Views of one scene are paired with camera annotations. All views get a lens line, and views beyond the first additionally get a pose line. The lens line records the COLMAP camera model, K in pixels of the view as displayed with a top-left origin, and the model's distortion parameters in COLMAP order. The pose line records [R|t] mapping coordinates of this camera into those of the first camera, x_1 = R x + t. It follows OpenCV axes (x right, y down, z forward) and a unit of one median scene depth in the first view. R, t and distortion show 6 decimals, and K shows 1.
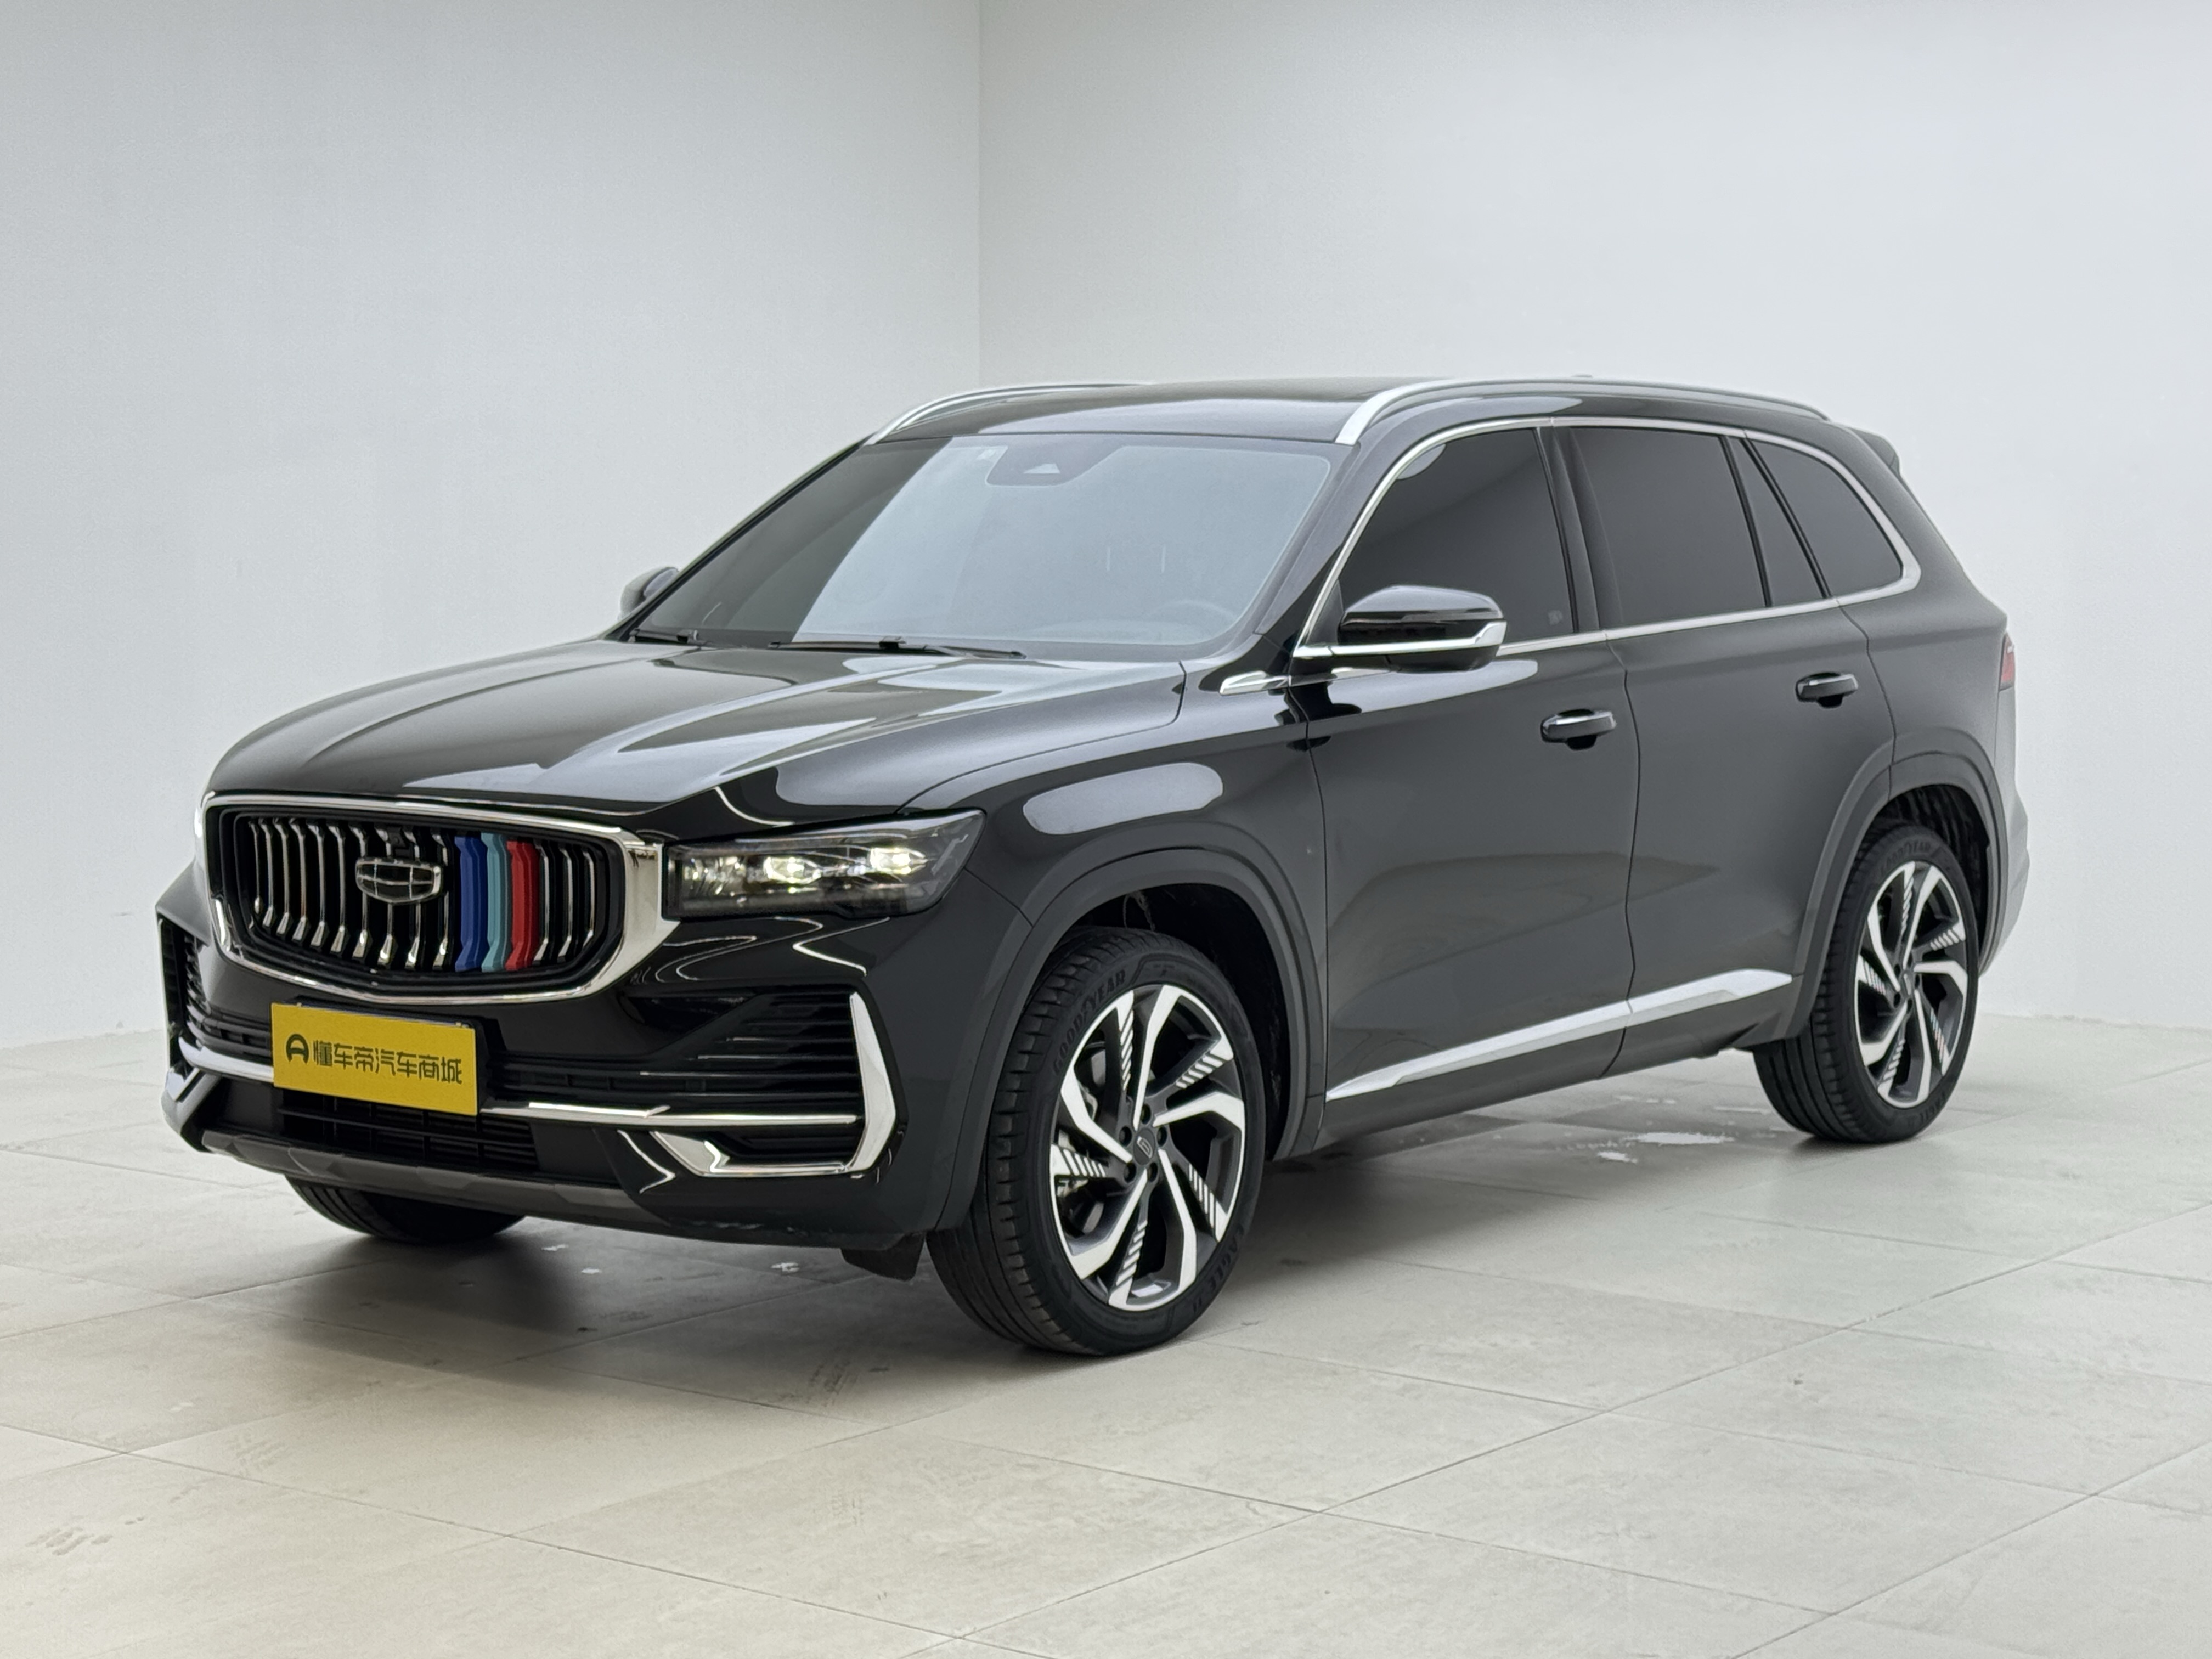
lens RADIAL K [[4070.3, 0, 1106.0], [0, 4070.3, 829.5], [0, 0, 1]] dist [0.040693, 0.013123]
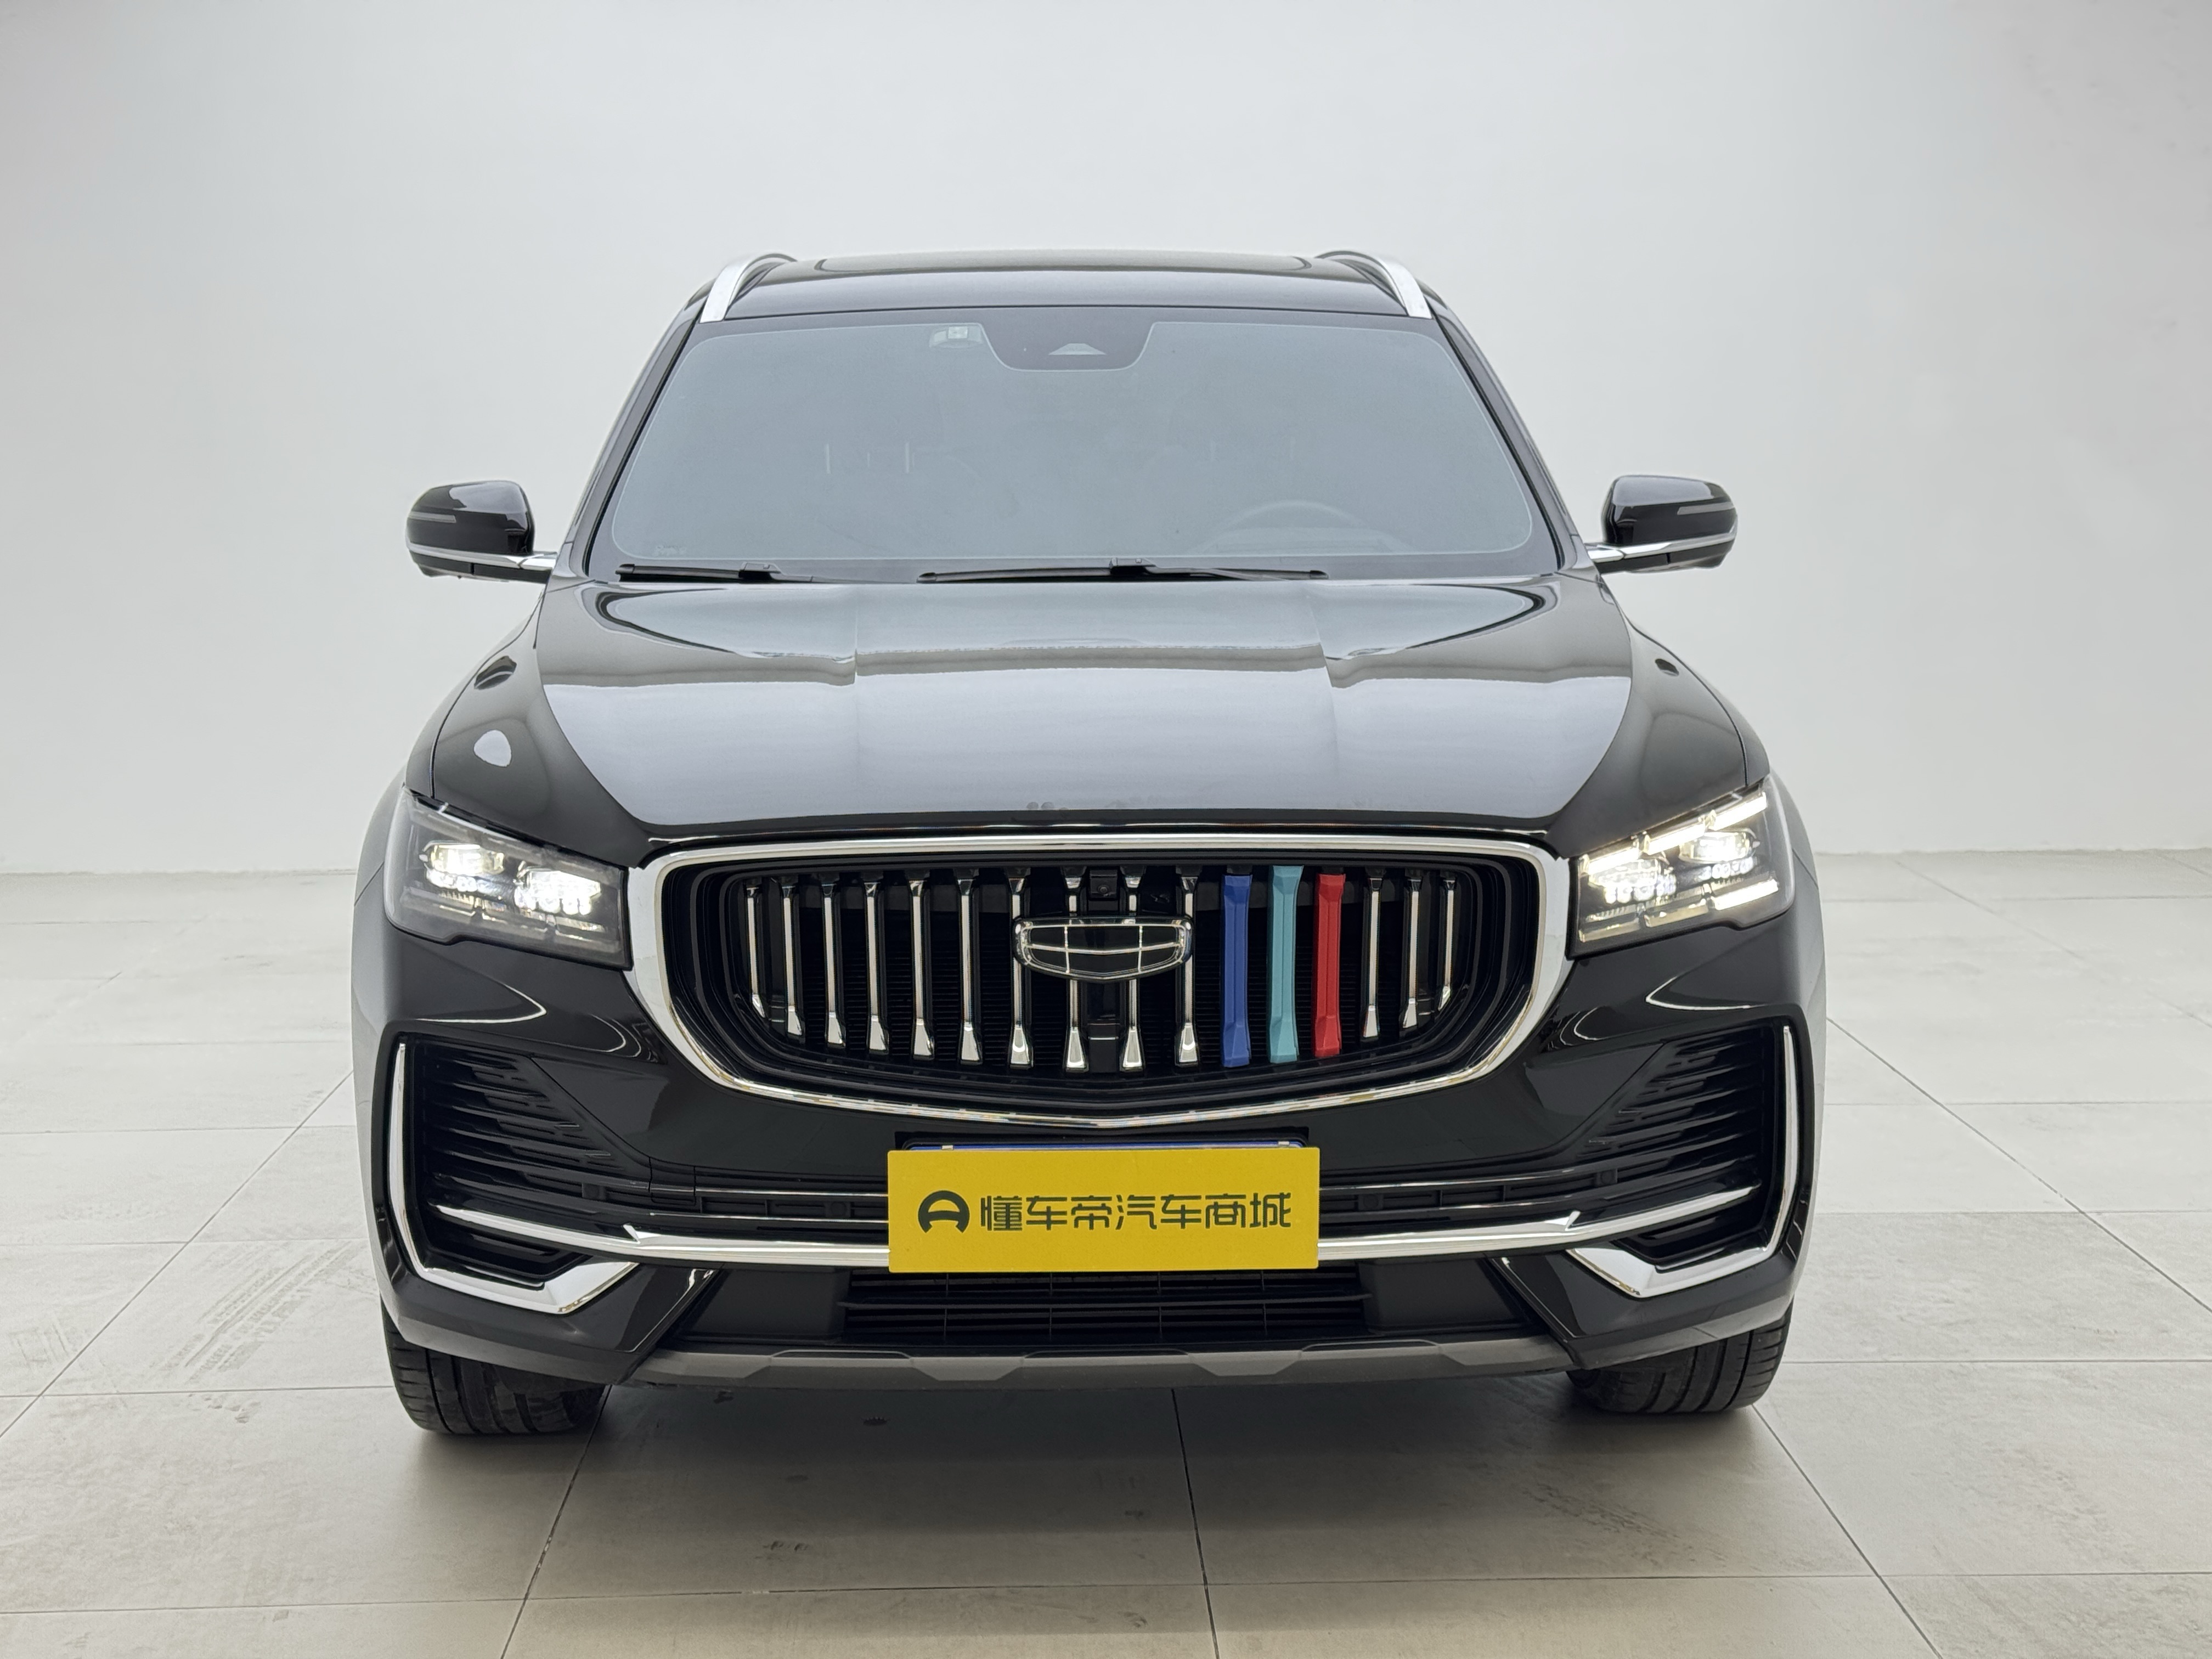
lens RADIAL K [[3111.2, 0, 1106.0], [0, 3111.2, 829.5], [0, 0, 1]] dist [0.219072, -0.363897]
pose [[0.773839, -0.099245, 0.625559, -0.504330], [0.062988, 0.994810, 0.079907, -0.049741], [-0.630243, -0.022433, 0.776074, 0.596003]]
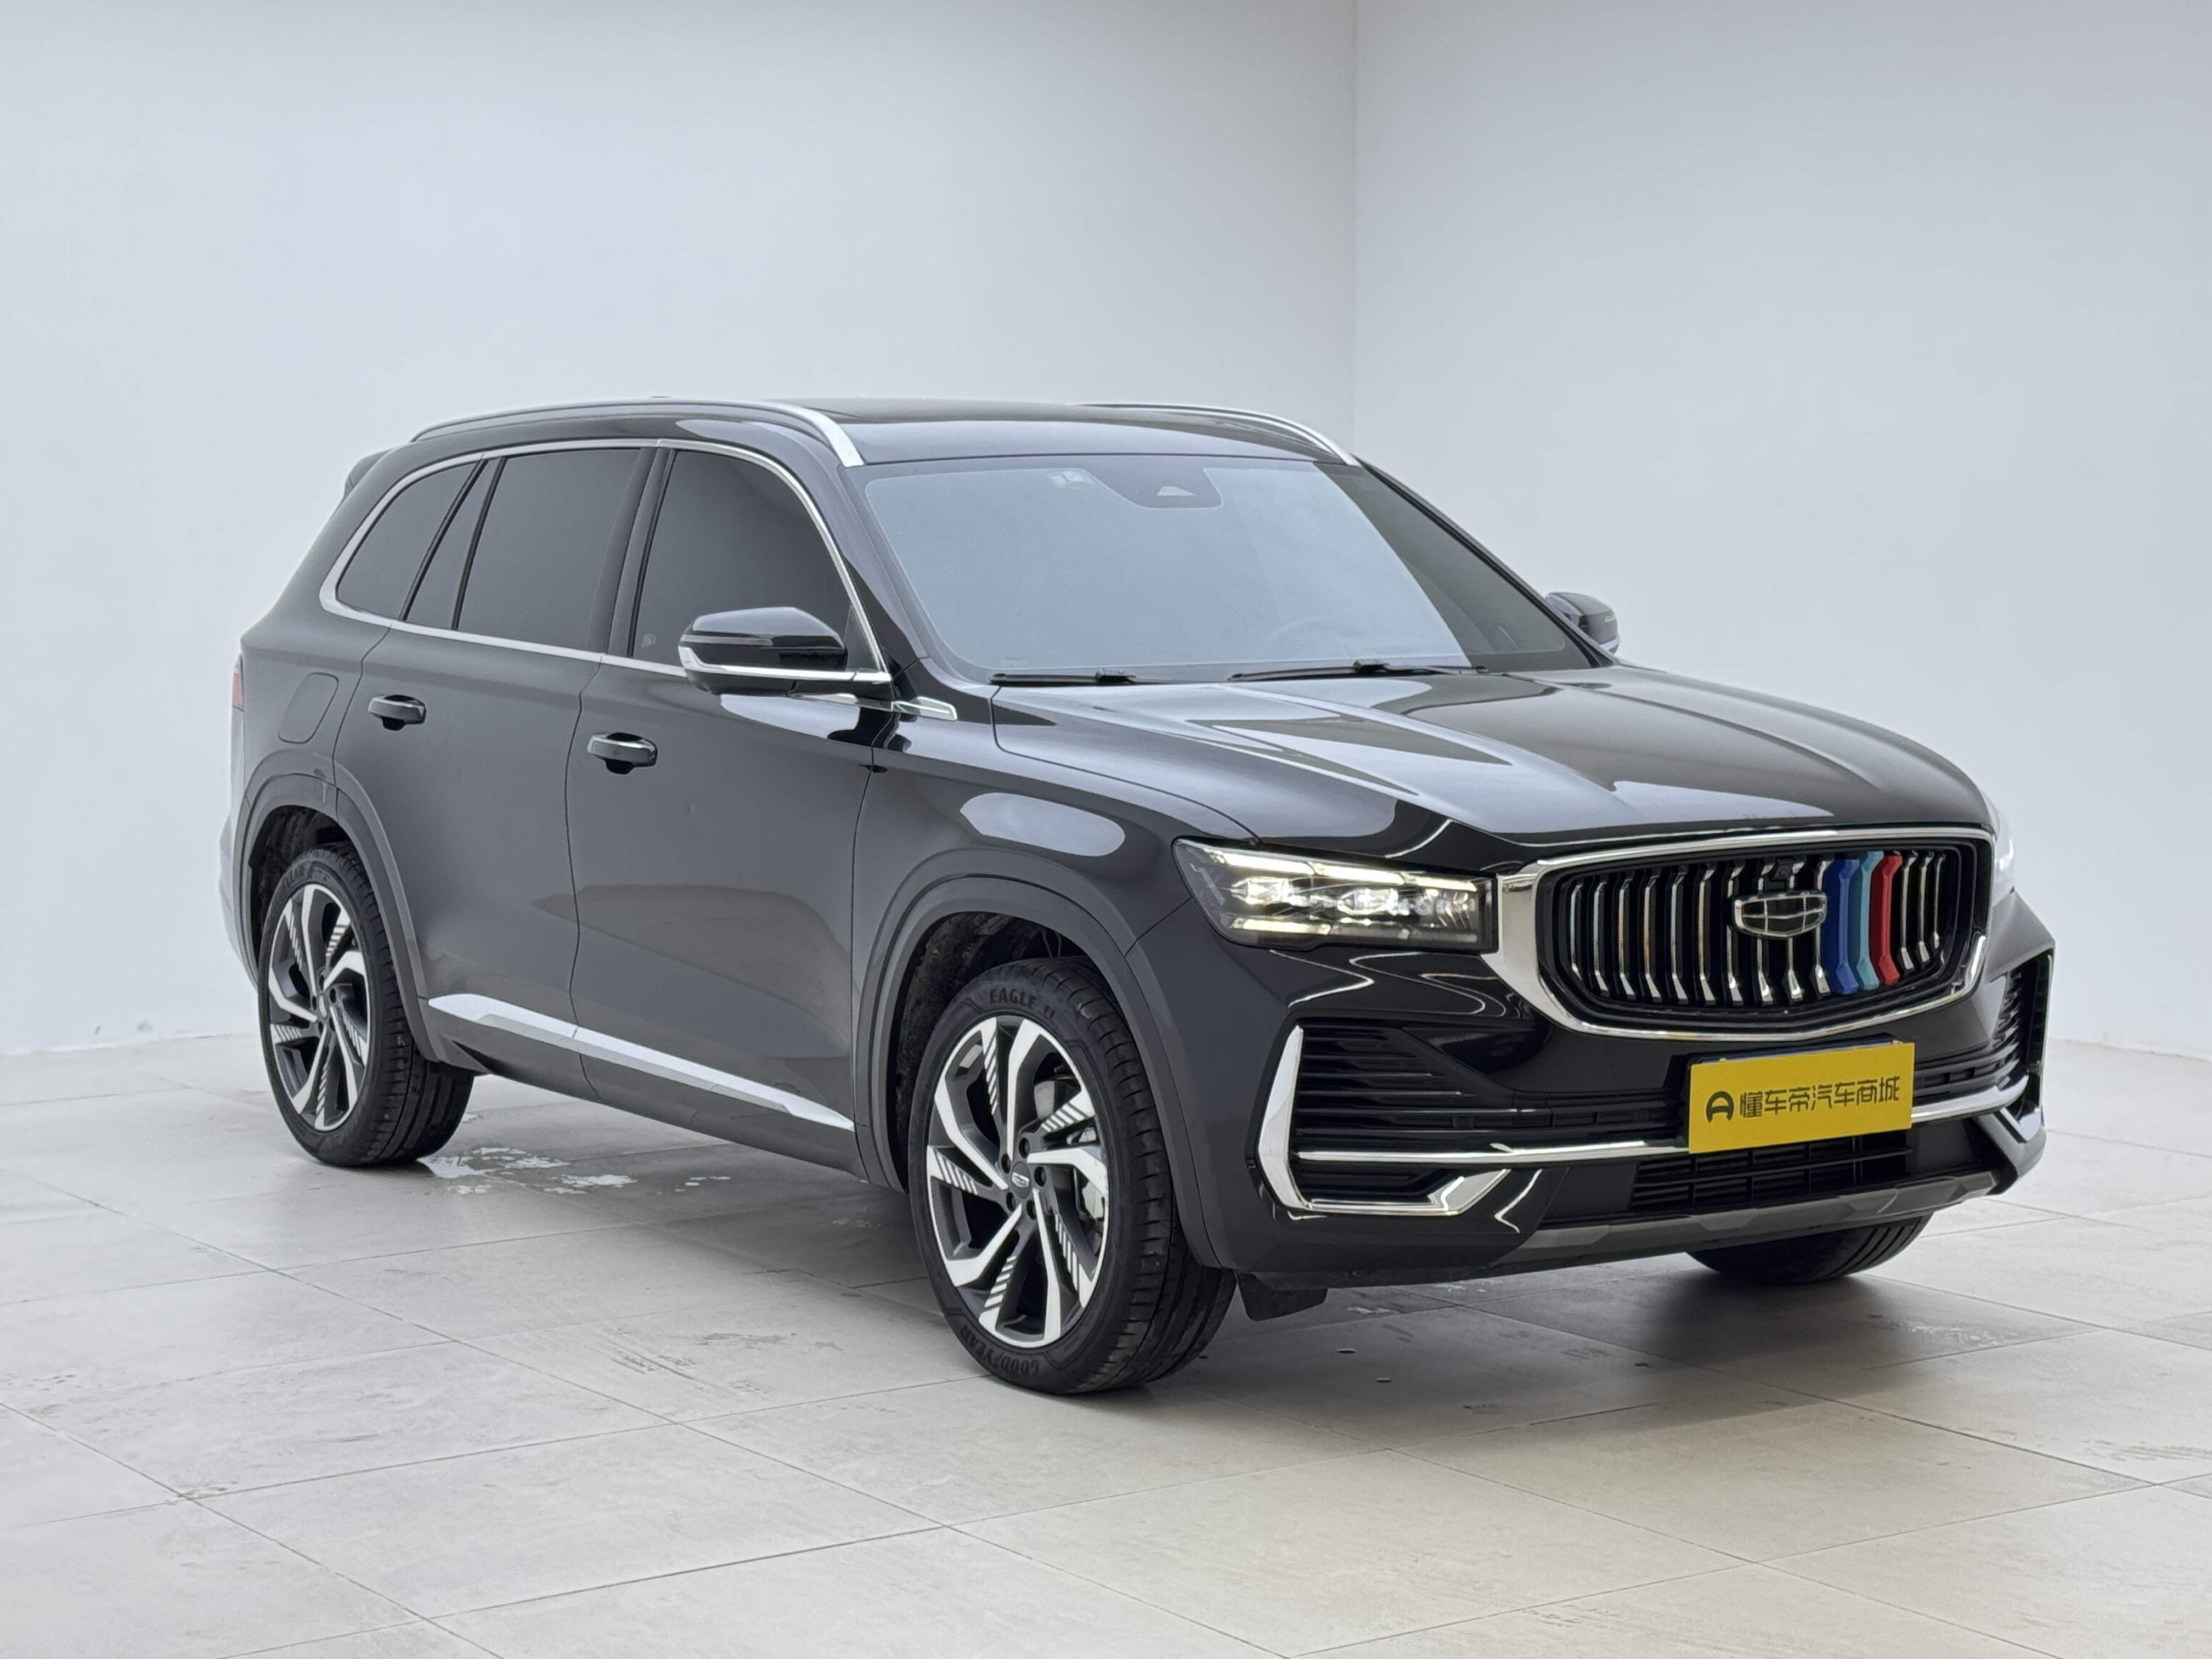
lens RADIAL K [[4070.3, 0, 1106.0], [0, 4070.3, 829.5], [0, 0, 1]] dist [0.040693, 0.013123]
pose [[0.317052, -0.082087, 0.944849, -1.153055], [0.085417, 0.994670, 0.057754, -0.078358], [-0.944554, 0.062395, 0.322374, 0.843152]]
